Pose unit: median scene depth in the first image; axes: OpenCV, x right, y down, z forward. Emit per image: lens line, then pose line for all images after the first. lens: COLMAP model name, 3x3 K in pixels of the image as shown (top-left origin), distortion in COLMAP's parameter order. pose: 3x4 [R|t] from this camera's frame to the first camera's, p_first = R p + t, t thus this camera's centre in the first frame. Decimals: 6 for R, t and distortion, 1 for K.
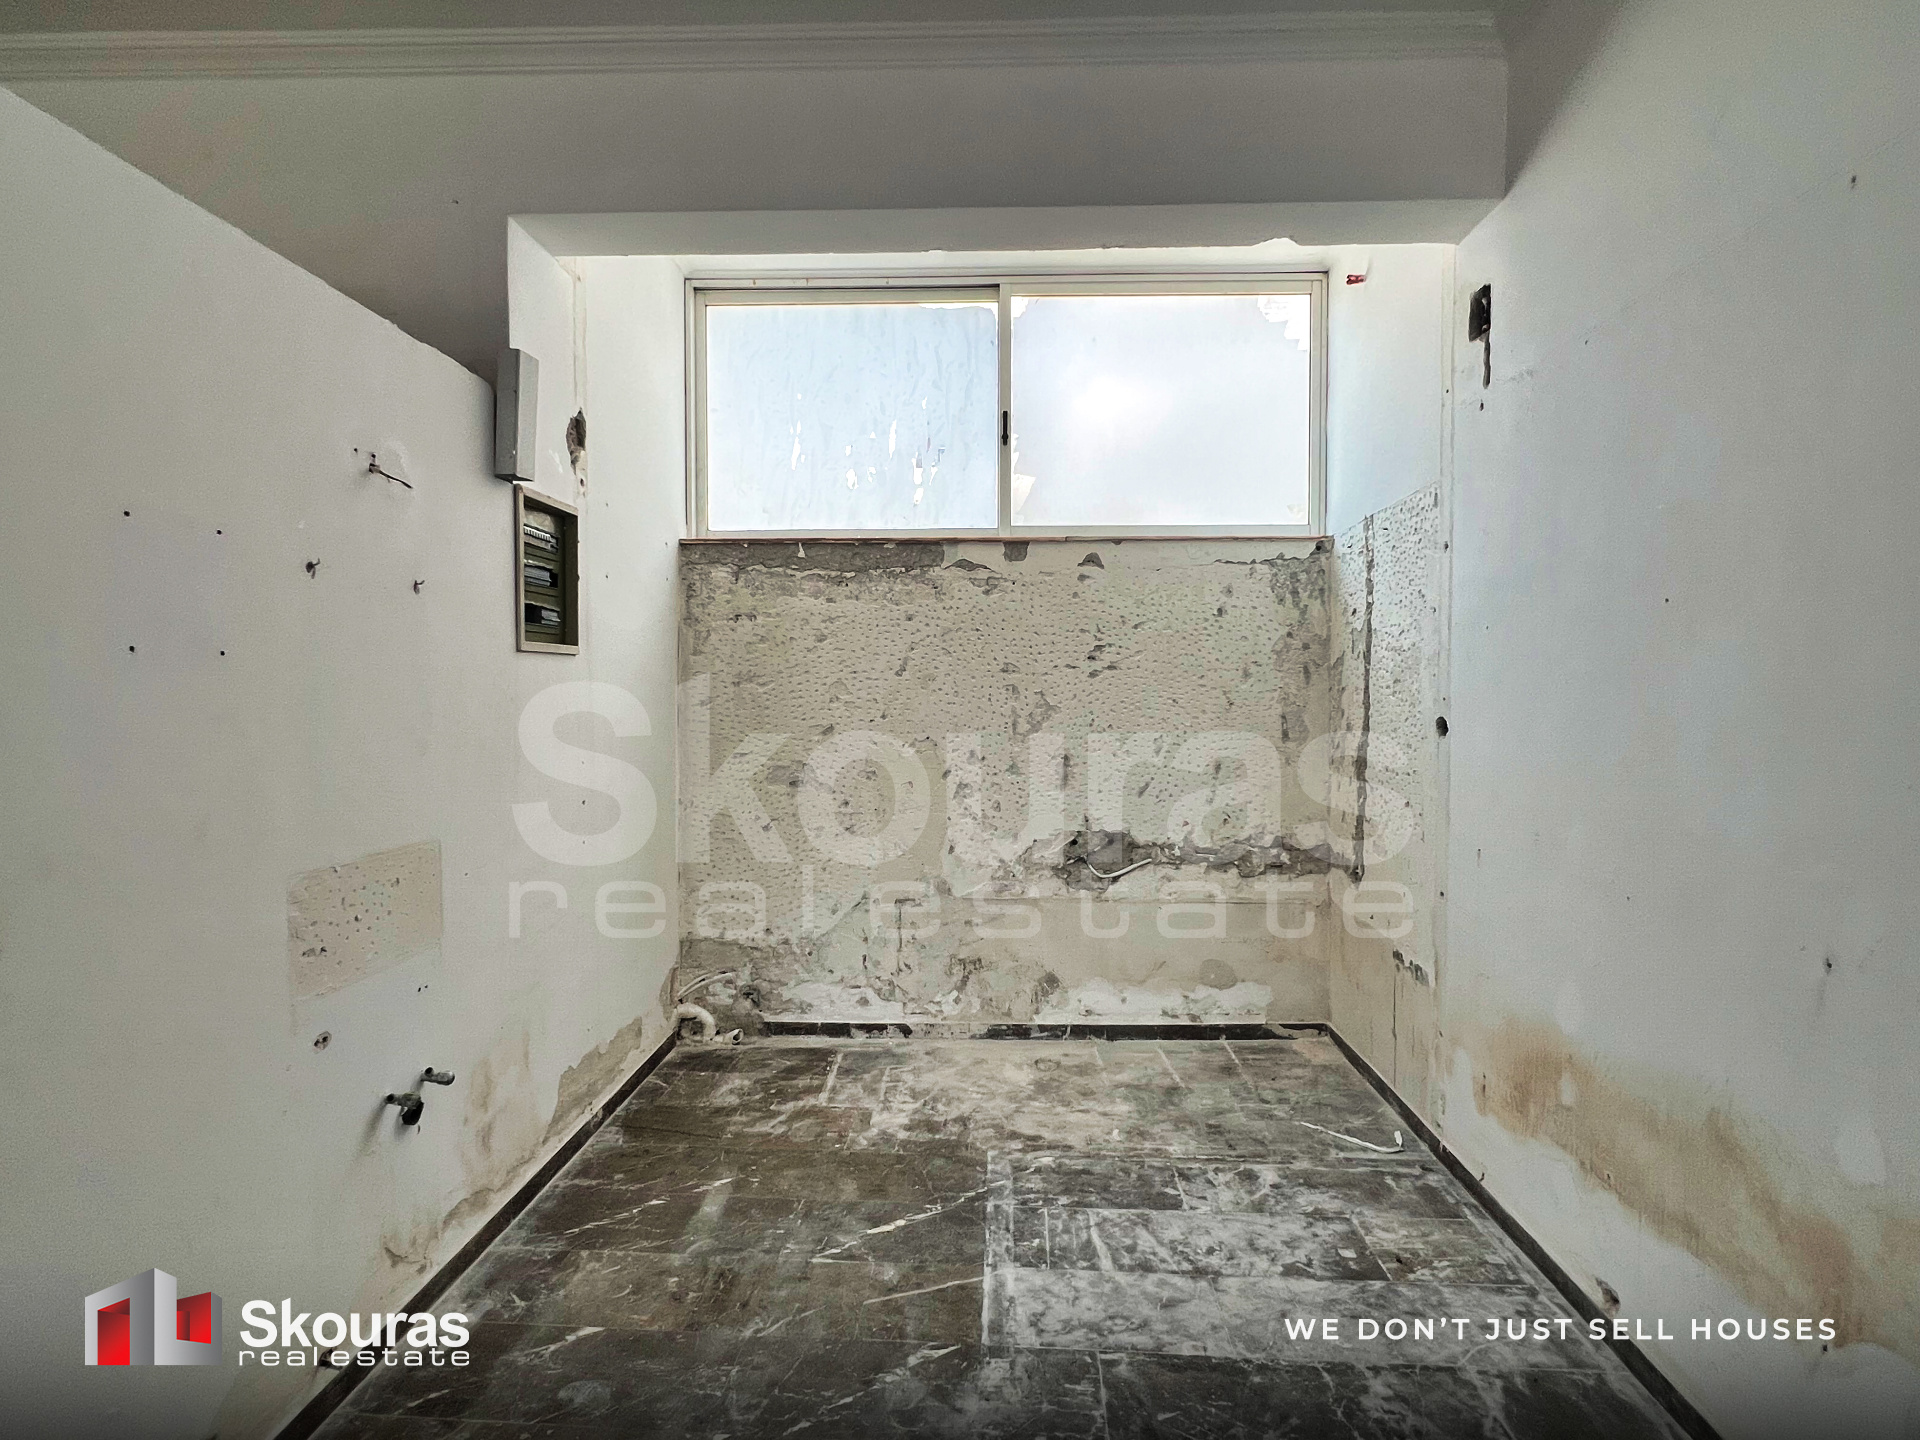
lens RADIAL K [[984.8, 0, 958.6], [0, 984.8, 718.7], [0, 0, 1]] dist [-0.002959, 0.001635]
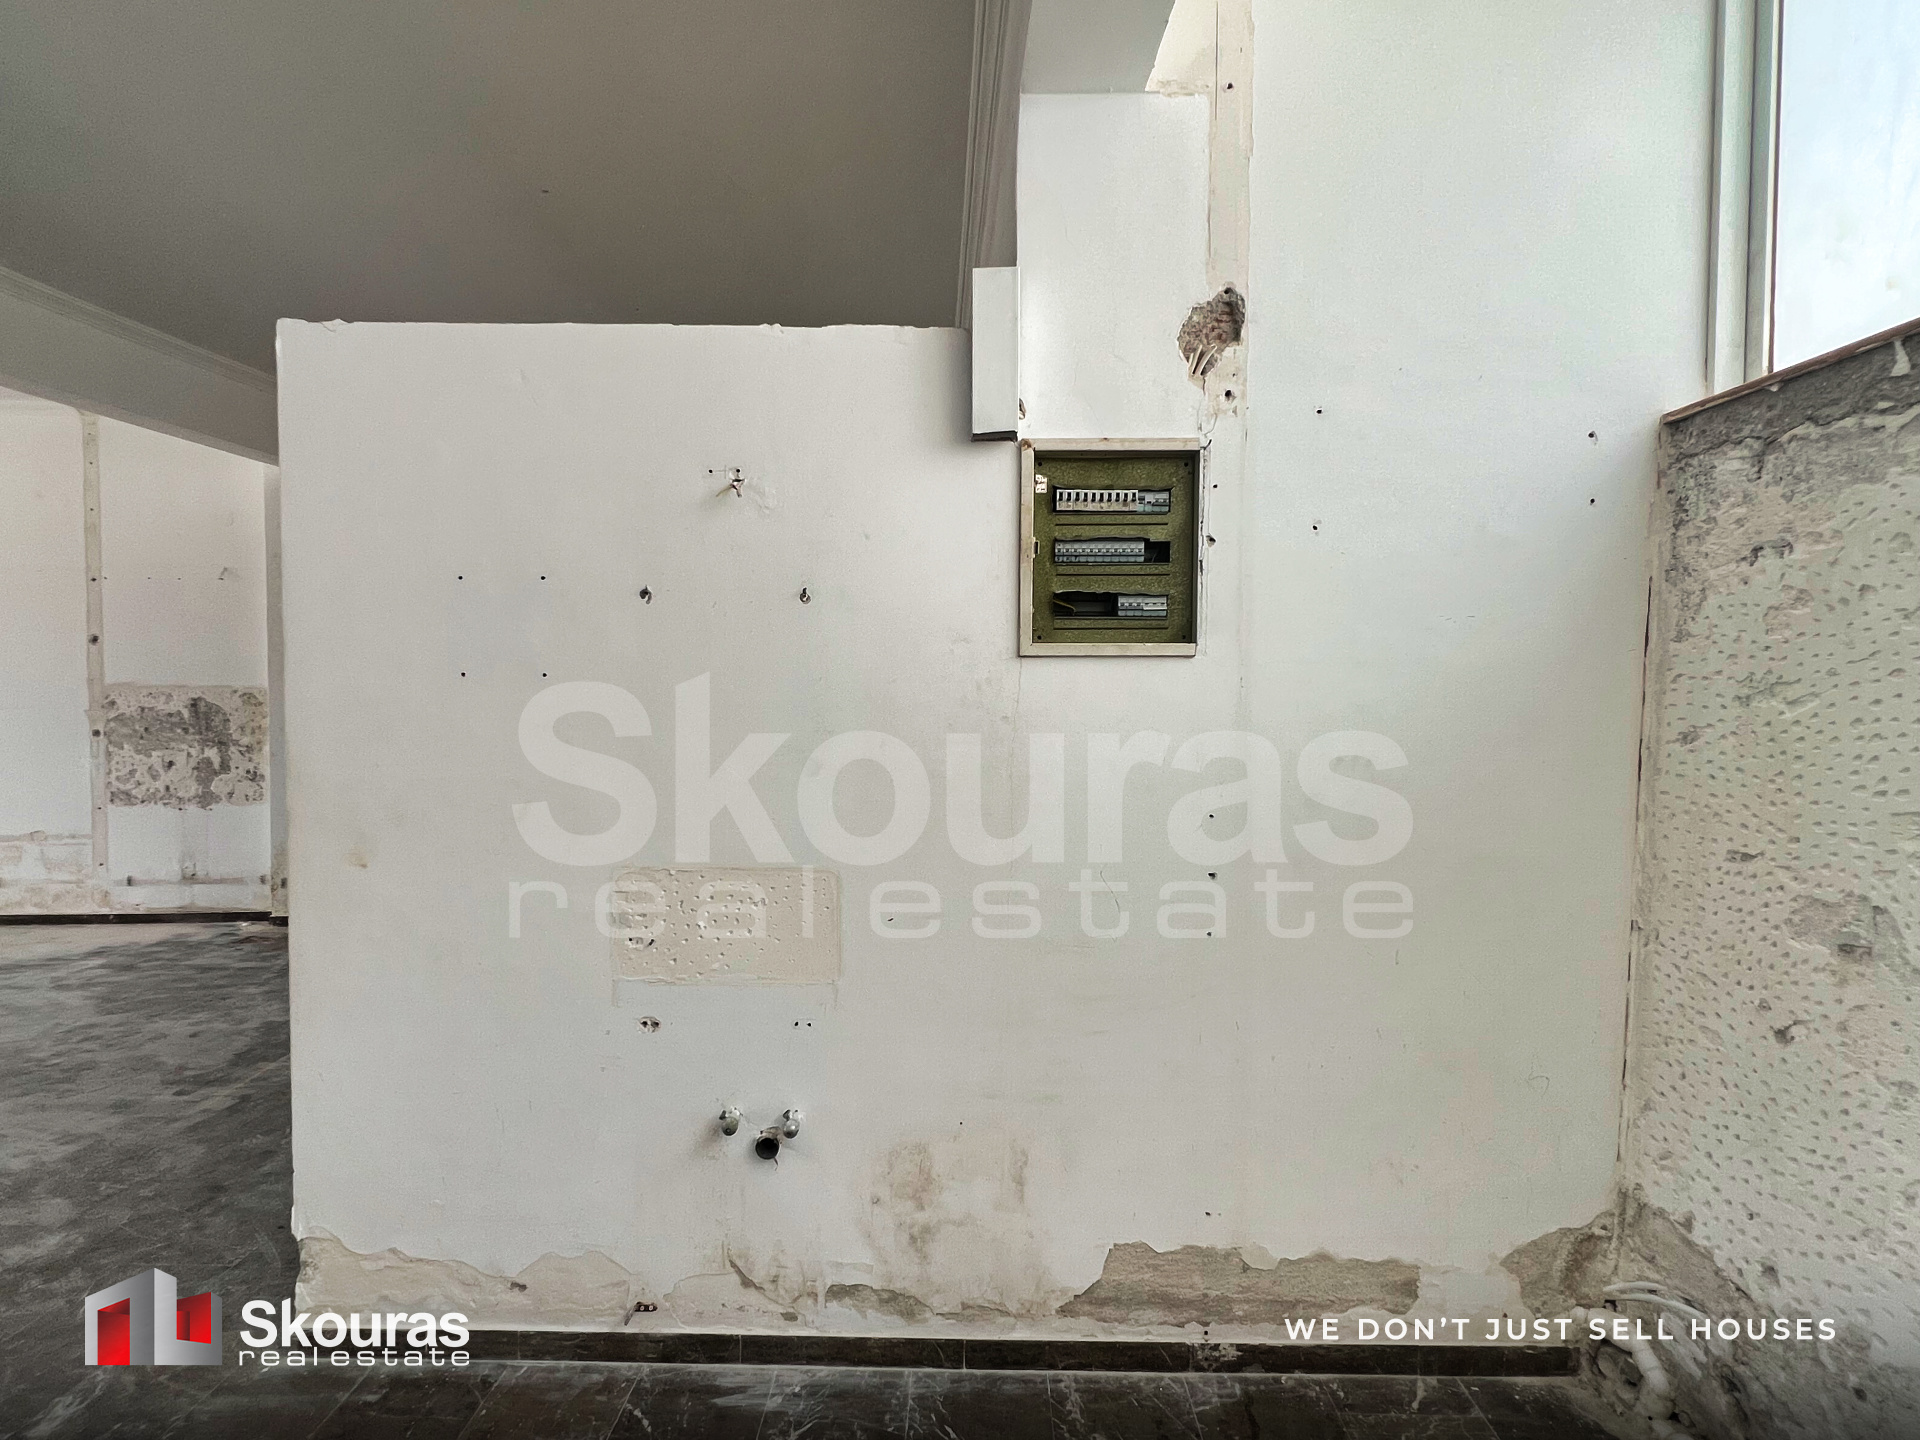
lens RADIAL K [[984.8, 0, 956.1], [0, 984.8, 717.9], [0, 0, 1]] dist [-0.002959, 0.001635]
pose [[0.036284, 0.031726, -0.998838, 0.218085], [-0.034525, 0.998939, 0.030476, -0.028600], [0.998745, 0.033379, 0.037341, 0.622217]]
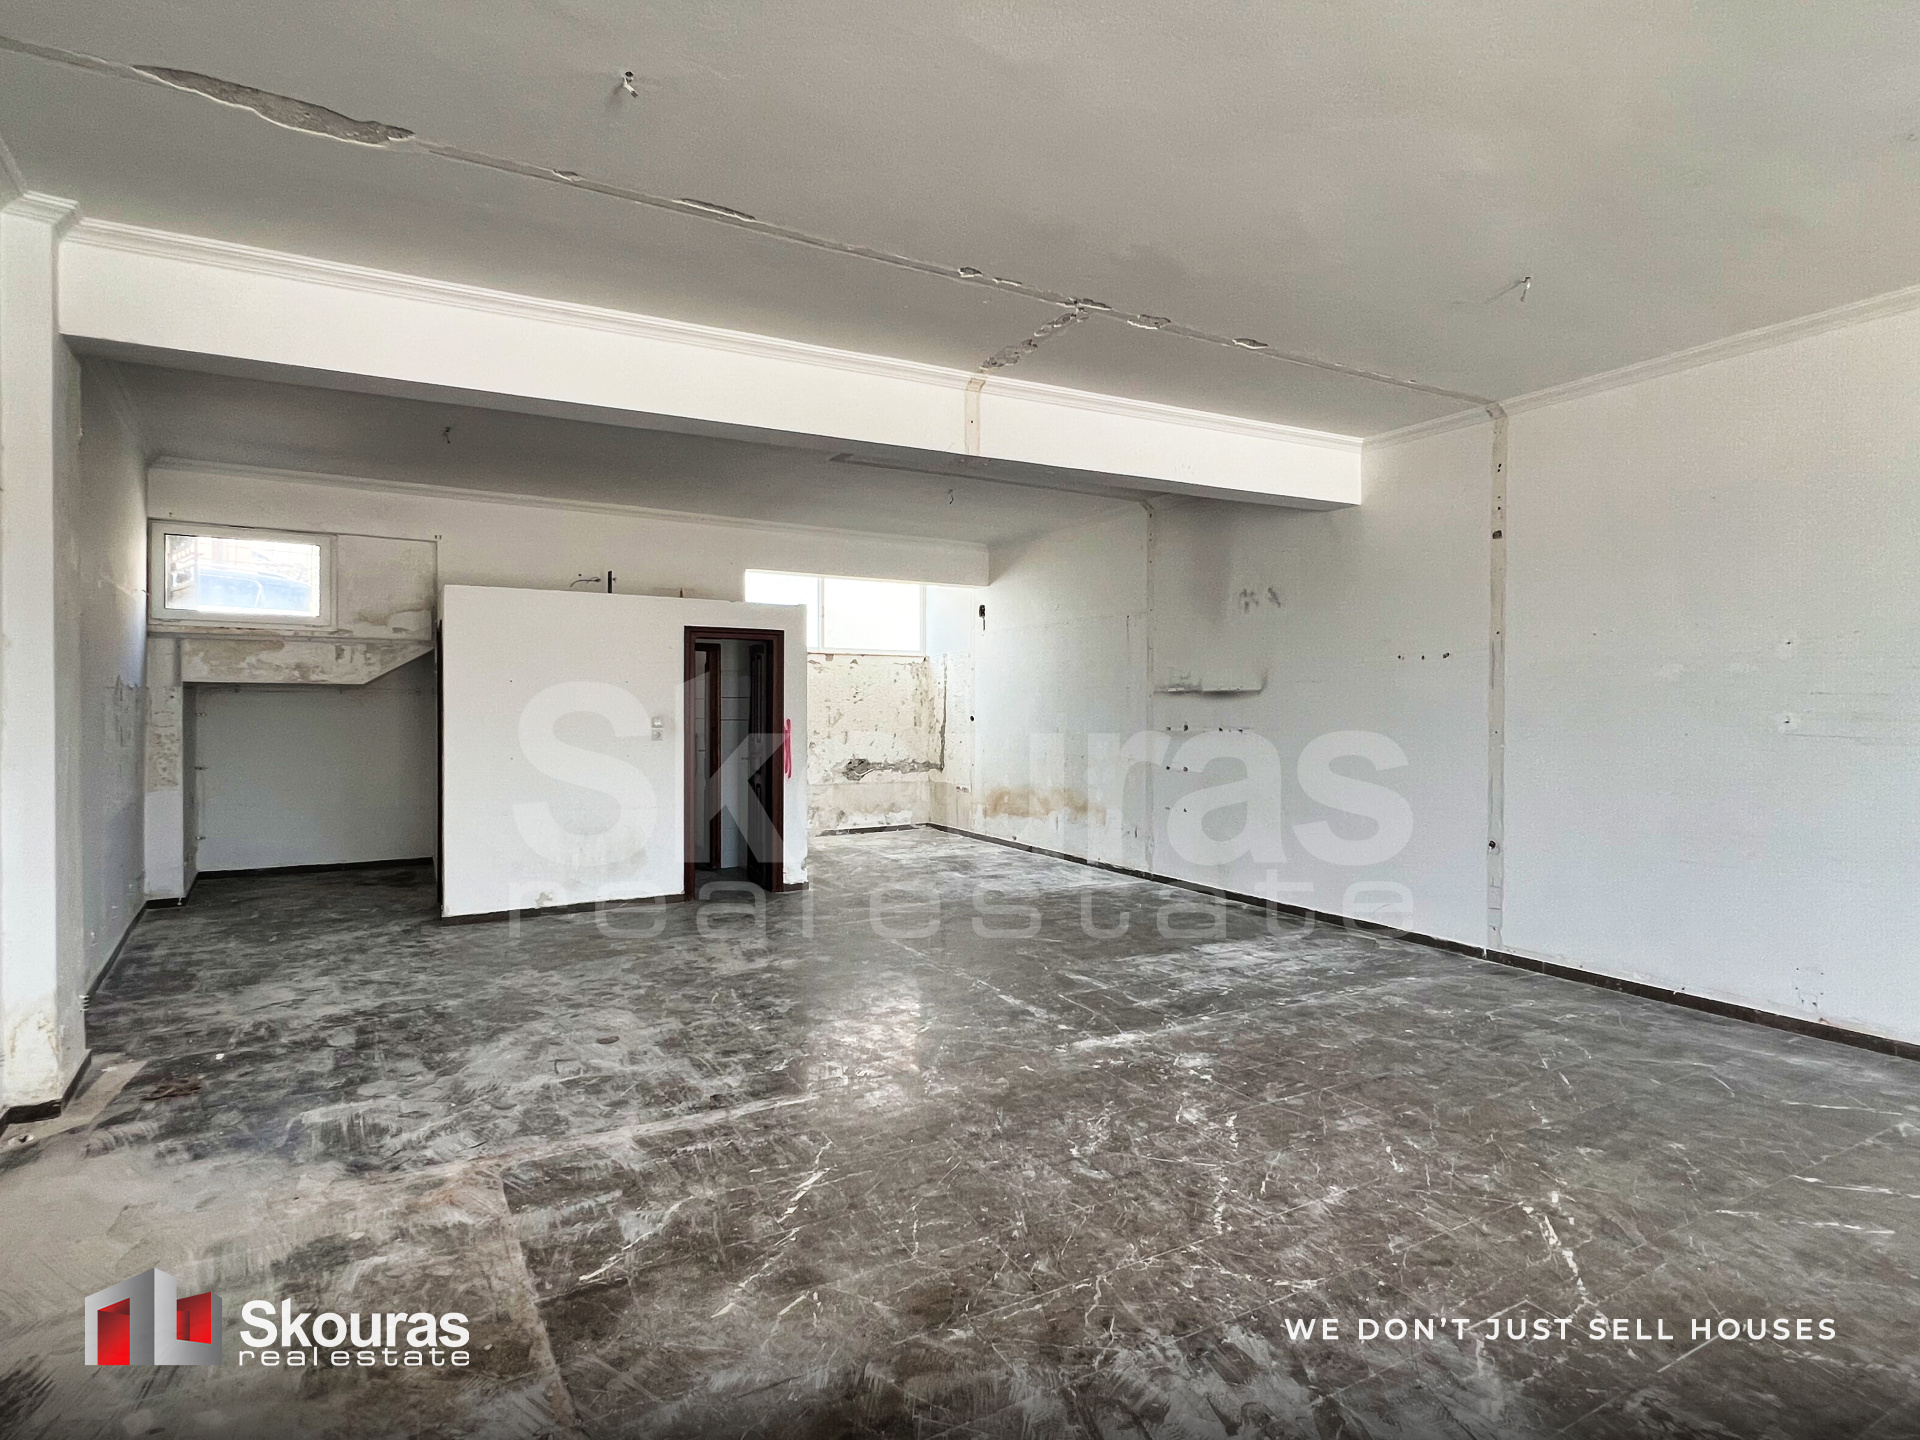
lens RADIAL K [[984.8, 0, 958.1], [0, 984.8, 714.8], [0, 0, 1]] dist [-0.002959, 0.001635]
pose [[0.845795, -0.000725, 0.533507, -1.102256], [0.012659, 0.999745, -0.018711, 0.045794], [-0.533357, 0.022579, 0.845589, -1.509557]]
